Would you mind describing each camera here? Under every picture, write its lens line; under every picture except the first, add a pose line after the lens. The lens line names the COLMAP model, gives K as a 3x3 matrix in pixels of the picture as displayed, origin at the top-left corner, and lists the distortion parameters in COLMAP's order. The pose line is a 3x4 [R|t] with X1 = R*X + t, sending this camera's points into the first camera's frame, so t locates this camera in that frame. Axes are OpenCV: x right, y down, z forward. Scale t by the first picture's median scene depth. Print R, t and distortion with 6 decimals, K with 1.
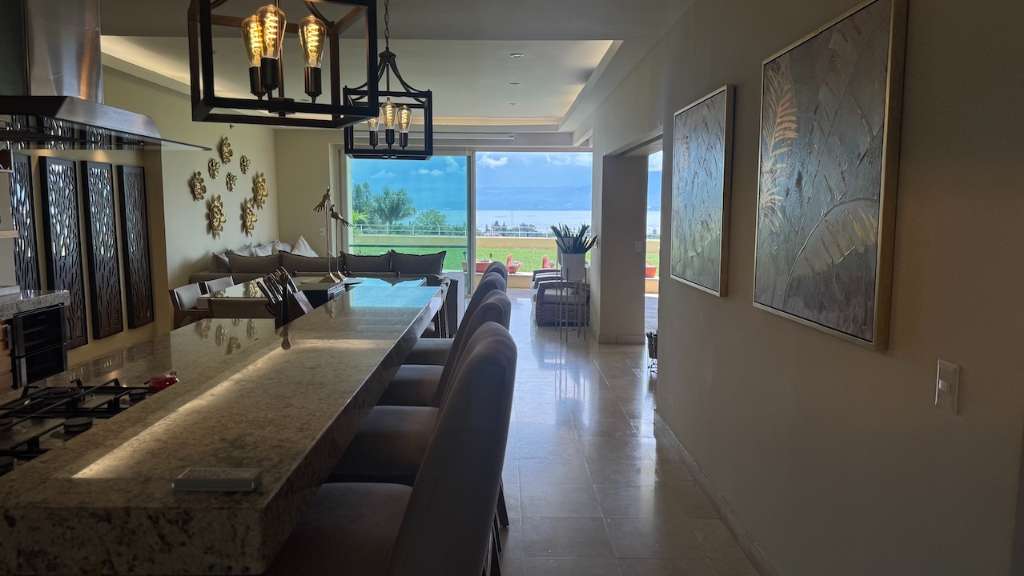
lens RADIAL K [[726.4, 0, 512.4], [0, 726.4, 292.9], [0, 0, 1]] dist [0.105822, -0.127599]
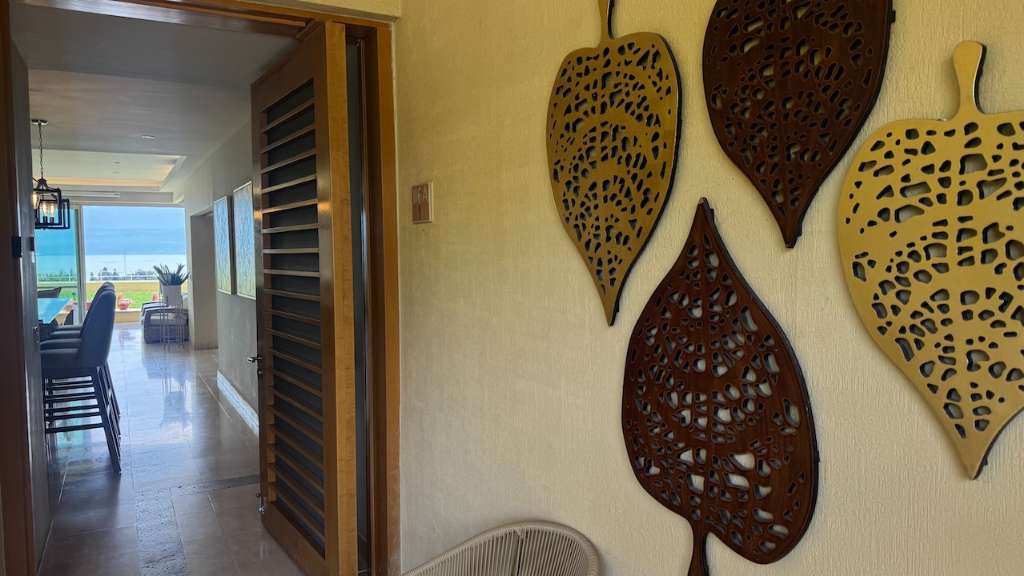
lens RADIAL K [[726.4, 0, 512.4], [0, 726.4, 292.9], [0, 0, 1]] dist [0.105822, -0.127599]
pose [[0.886353, -0.035527, 0.461645, 0.009369], [0.062495, 0.997108, -0.043255, 0.054461], [-0.458773, 0.067190, 0.886010, -0.476914]]
